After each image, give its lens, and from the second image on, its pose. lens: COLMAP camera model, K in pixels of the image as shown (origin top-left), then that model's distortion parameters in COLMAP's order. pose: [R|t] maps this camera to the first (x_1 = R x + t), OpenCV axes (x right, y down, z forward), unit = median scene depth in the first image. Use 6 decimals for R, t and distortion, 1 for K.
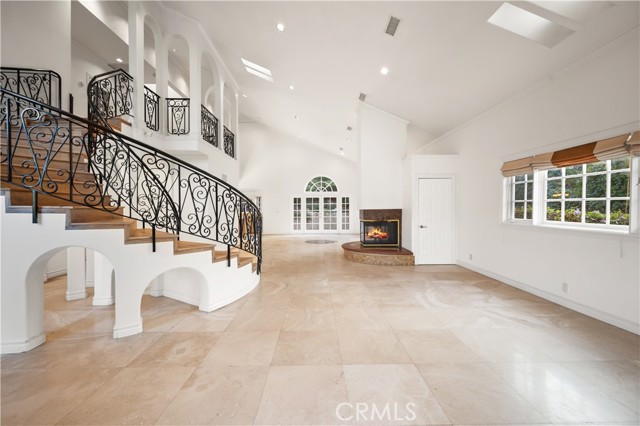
lens RADIAL K [[252.5, 0, 319.1], [0, 252.5, 210.6], [0, 0, 1]] dist [0.000810, 0.000048]
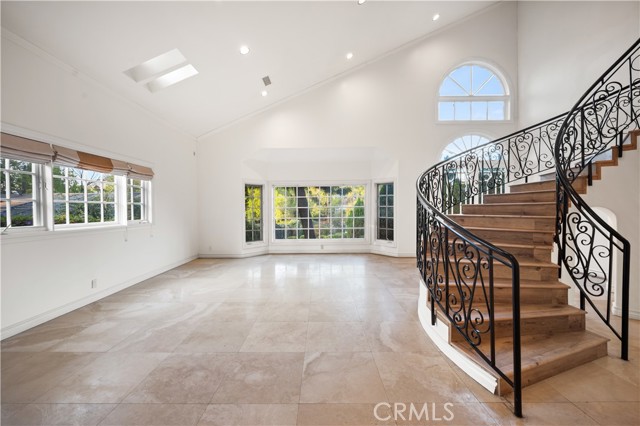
lens RADIAL K [[252.6, 0, 317.5], [0, 252.6, 208.7], [0, 0, 1]] dist [0.000376, 0.000334]
pose [[-0.999595, 0.011143, 0.026169, -0.005921], [0.011468, 0.999858, 0.012321, -0.014852], [-0.026028, 0.012617, -0.999582, 1.942087]]
